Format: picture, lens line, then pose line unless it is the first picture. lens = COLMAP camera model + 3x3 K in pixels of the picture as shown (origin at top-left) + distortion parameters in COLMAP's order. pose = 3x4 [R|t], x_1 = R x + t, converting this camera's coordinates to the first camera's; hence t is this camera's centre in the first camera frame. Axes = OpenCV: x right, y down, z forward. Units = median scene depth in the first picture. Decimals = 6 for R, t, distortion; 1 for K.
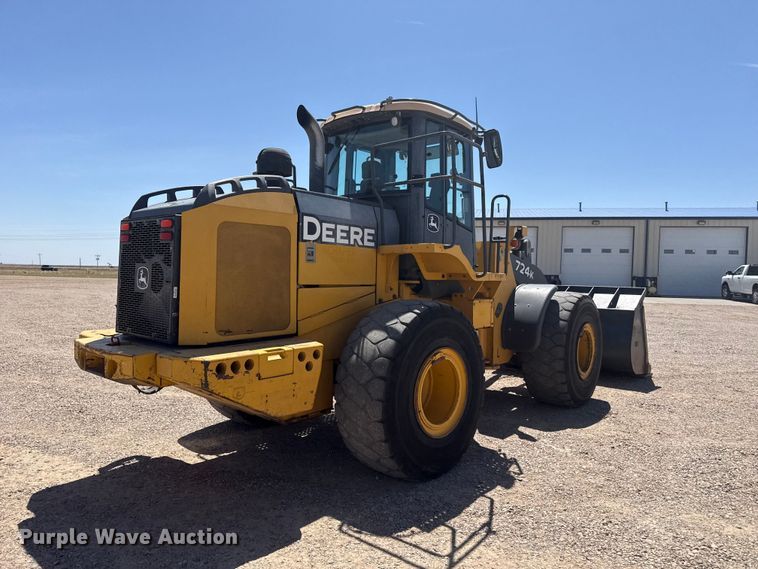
lens RADIAL K [[543.1, 0, 378.1], [0, 543.1, 294.5], [0, 0, 1]] dist [0.116343, -0.177766]
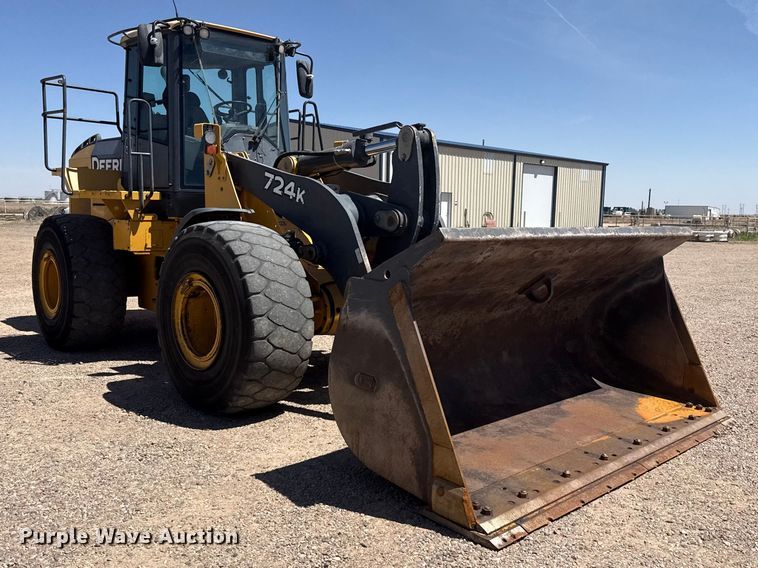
lens RADIAL K [[728.0, 0, 379.0], [0, 728.0, 284.0], [0, 0, 1]] dist [0.005018, -0.009977]
pose [[-0.121992, 0.078315, -0.989437, 1.720519], [-0.071960, 0.993561, 0.087514, -0.027992], [0.989919, 0.081876, -0.115571, 1.964087]]
